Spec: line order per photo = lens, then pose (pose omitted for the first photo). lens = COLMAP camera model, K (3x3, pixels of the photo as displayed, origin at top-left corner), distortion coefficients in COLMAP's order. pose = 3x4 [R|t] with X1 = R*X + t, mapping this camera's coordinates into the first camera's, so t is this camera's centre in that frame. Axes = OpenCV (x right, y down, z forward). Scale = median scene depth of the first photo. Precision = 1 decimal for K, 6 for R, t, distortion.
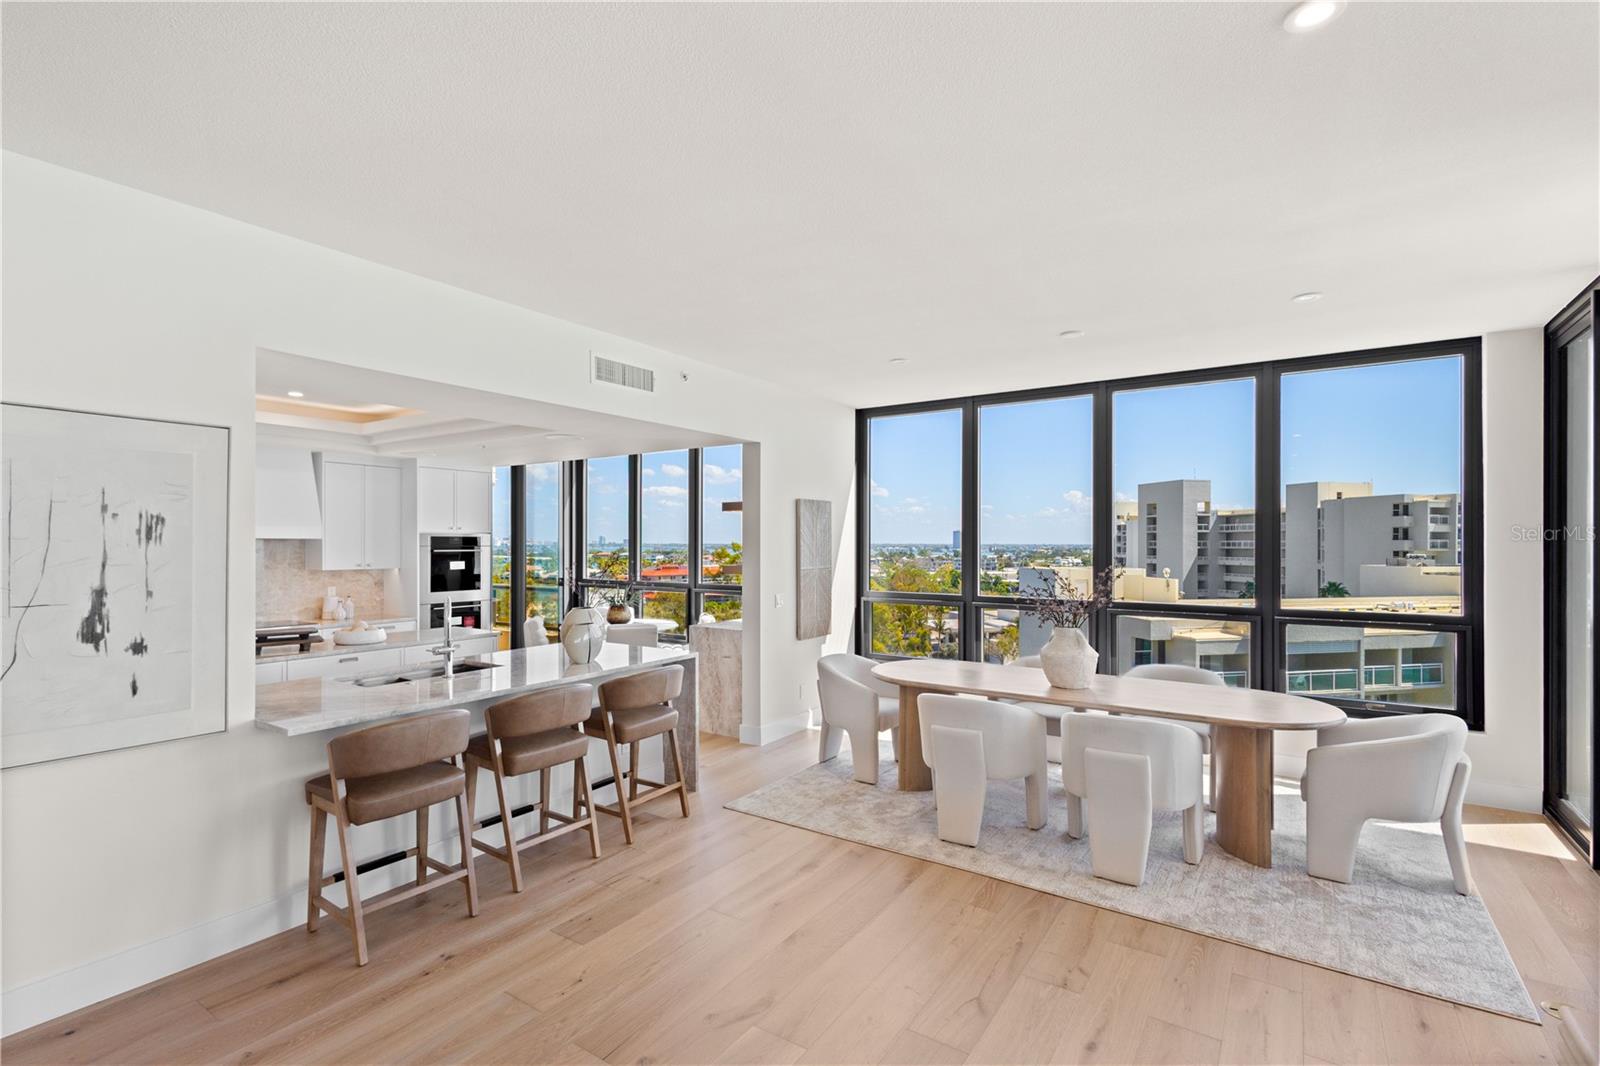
lens RADIAL K [[737.7, 0, 798.6], [0, 737.7, 544.6], [0, 0, 1]] dist [0.012068, -0.000080]
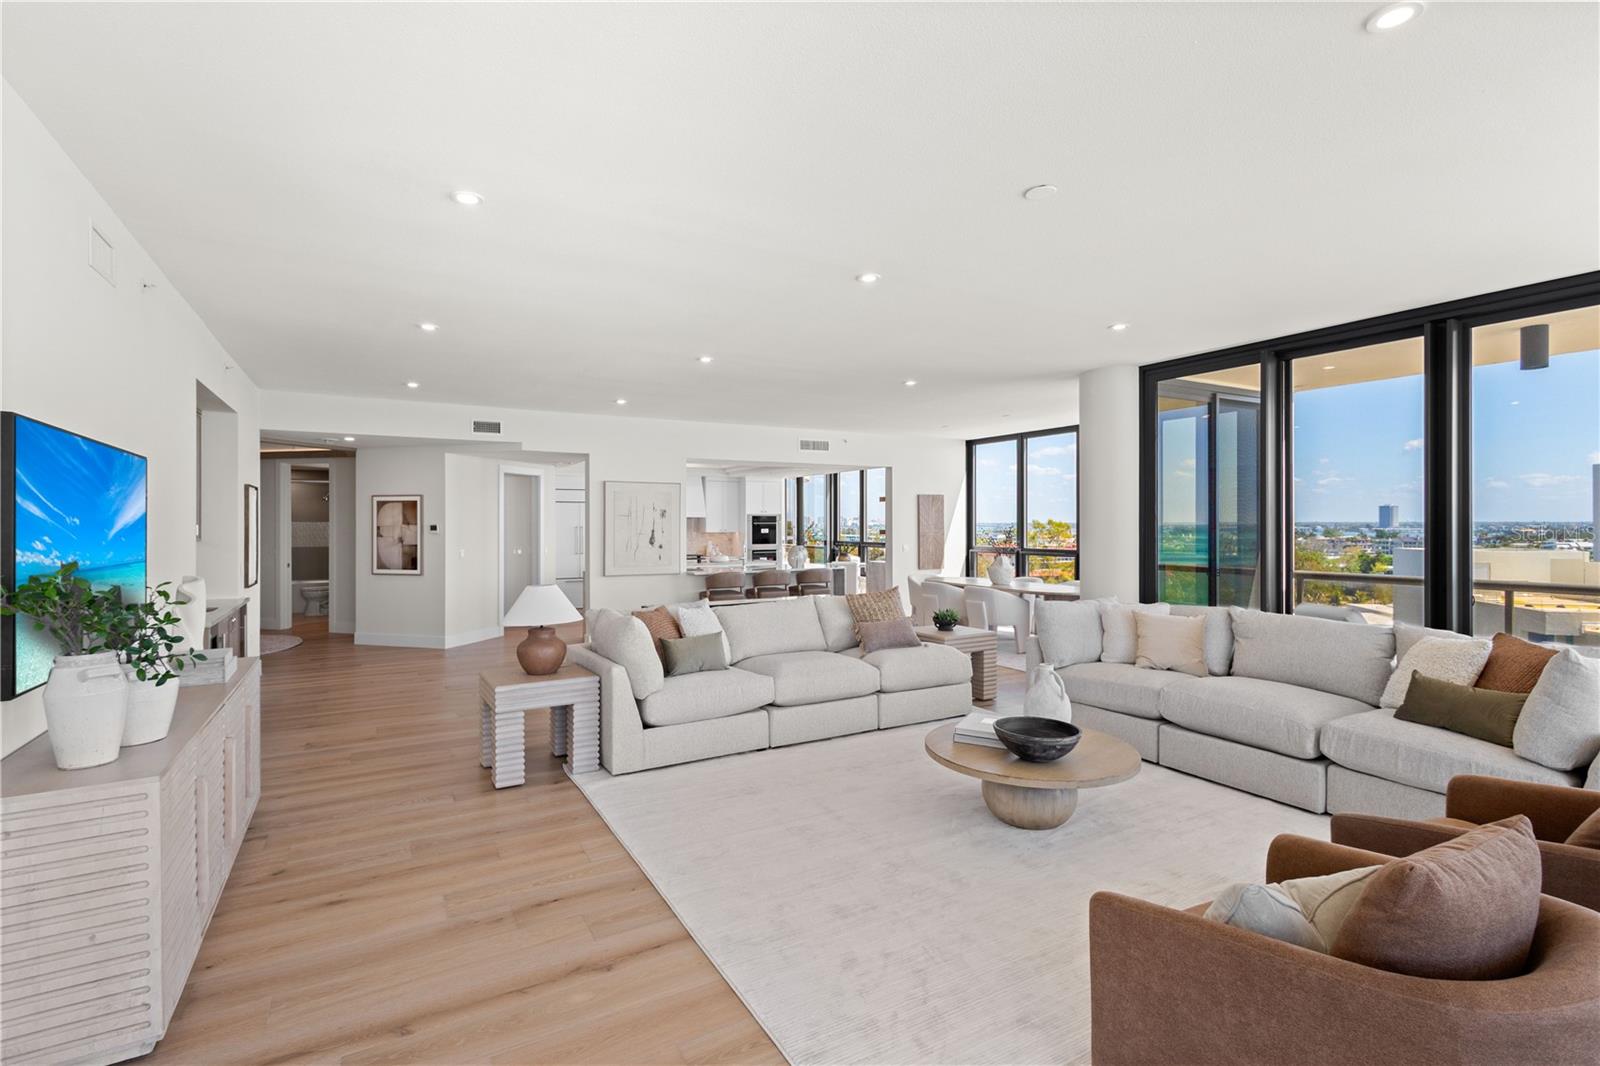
lens RADIAL K [[742.3, 0, 802.6], [0, 742.3, 528.4], [0, 0, 1]] dist [0.013047, -0.000145]
pose [[0.901171, 0.000282, -0.433464, 0.463016], [0.002349, 0.999982, 0.005535, 0.011039], [0.433457, -0.006006, 0.901154, -0.696588]]
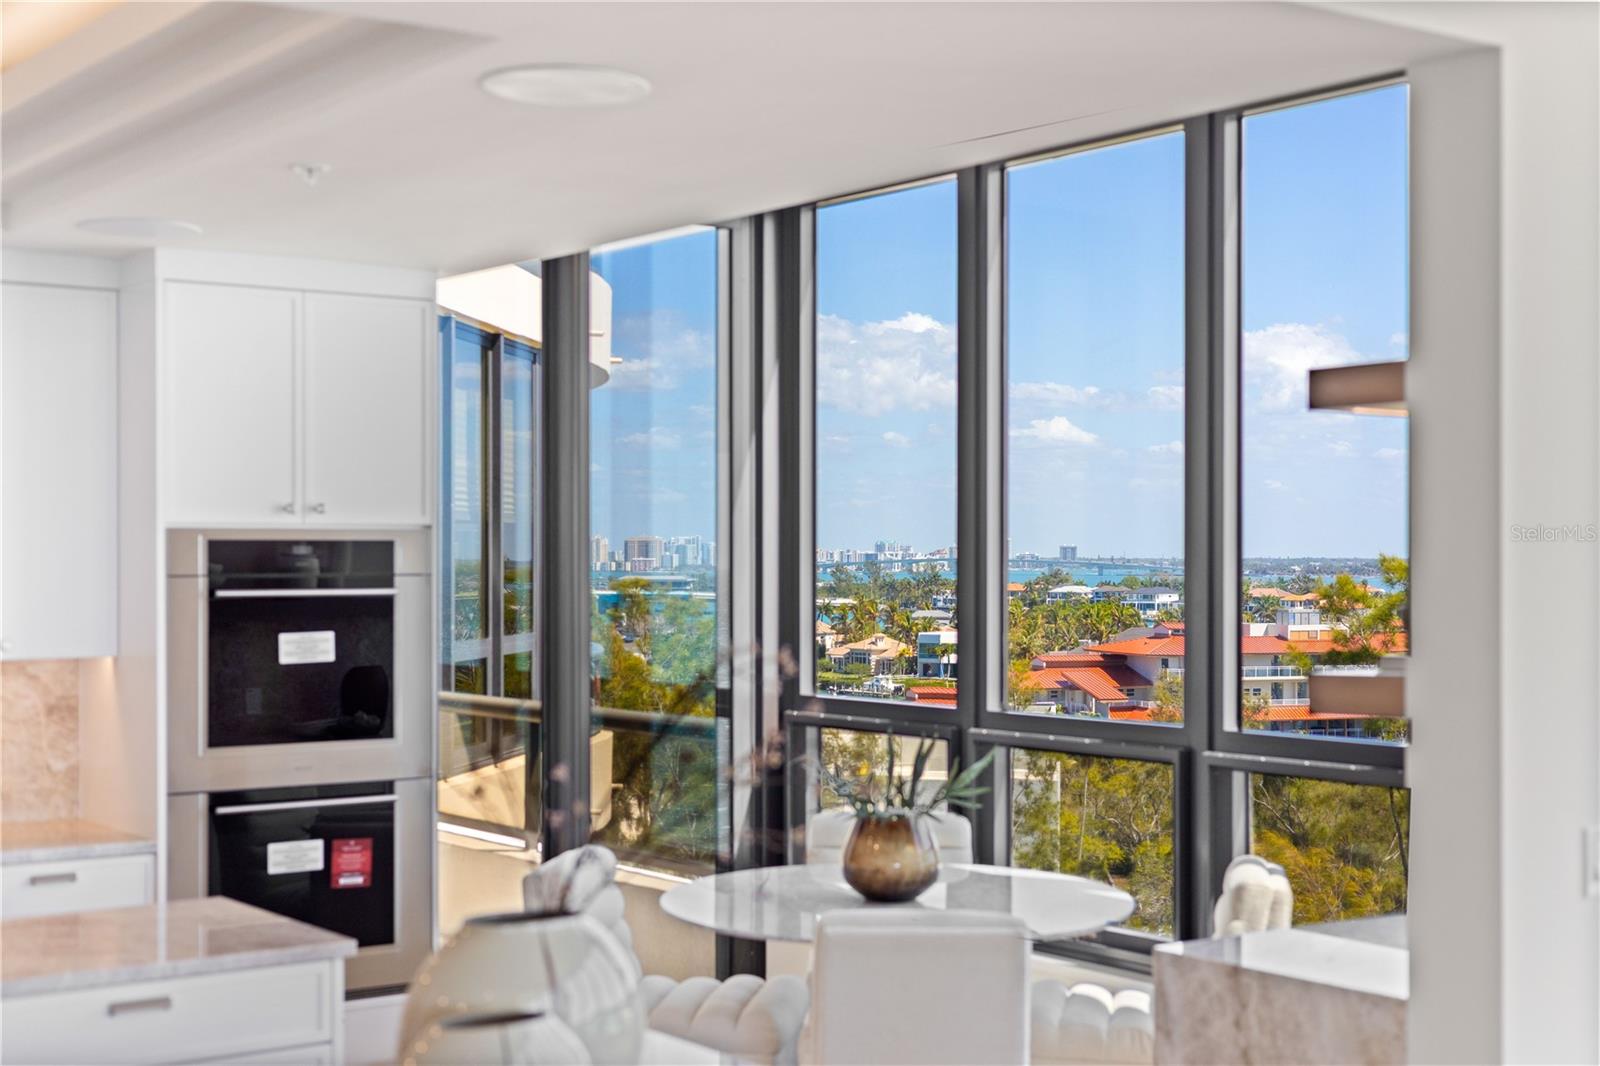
lens RADIAL K [[2217.5, 0, 800.0], [0, 2217.5, 533.0], [0, 0, 1]] dist [-0.008037, 0.042051]
pose [[0.940327, -0.007113, -0.340197, -0.021301], [0.002801, 0.999909, -0.013164, -0.002235], [0.340260, 0.011425, 0.940262, 0.304880]]
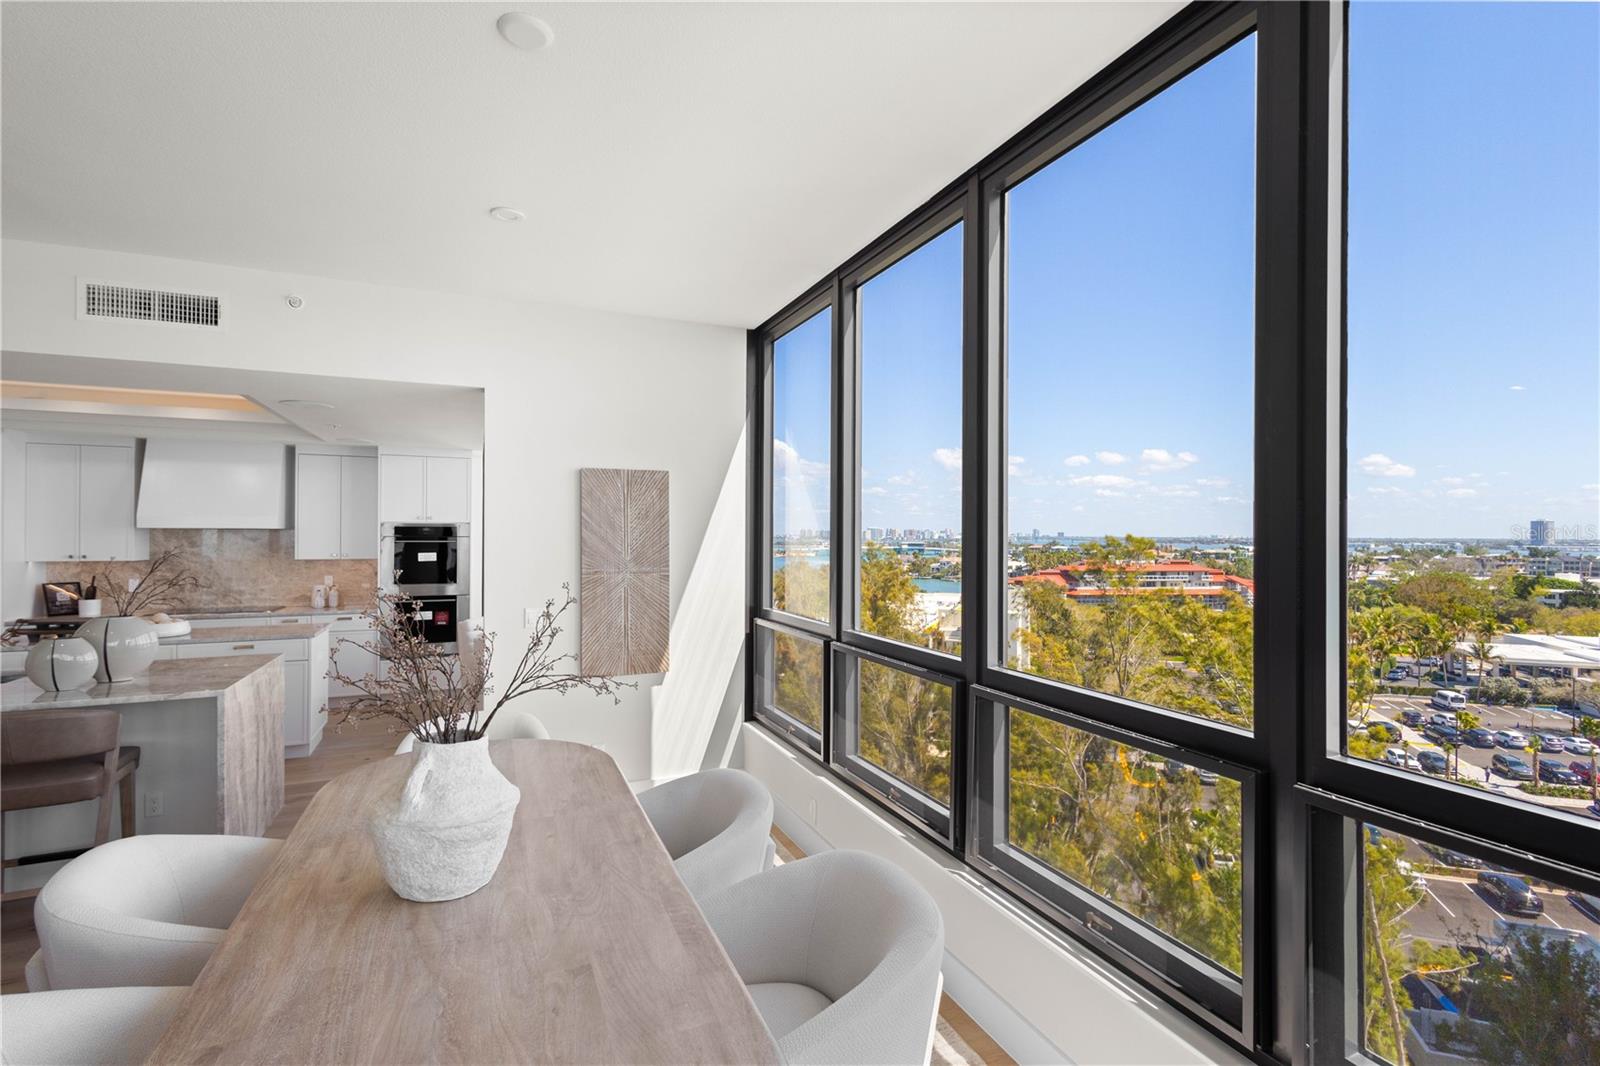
lens RADIAL K [[742.3, 0, 802.6], [0, 742.3, 528.4], [0, 0, 1]] dist [0.013047, -0.000145]
pose [[0.846076, -0.001967, -0.533058, 0.450522], [-0.004550, 0.999930, -0.010912, -0.000386], [0.533042, 0.011658, 0.846008, 0.443557]]
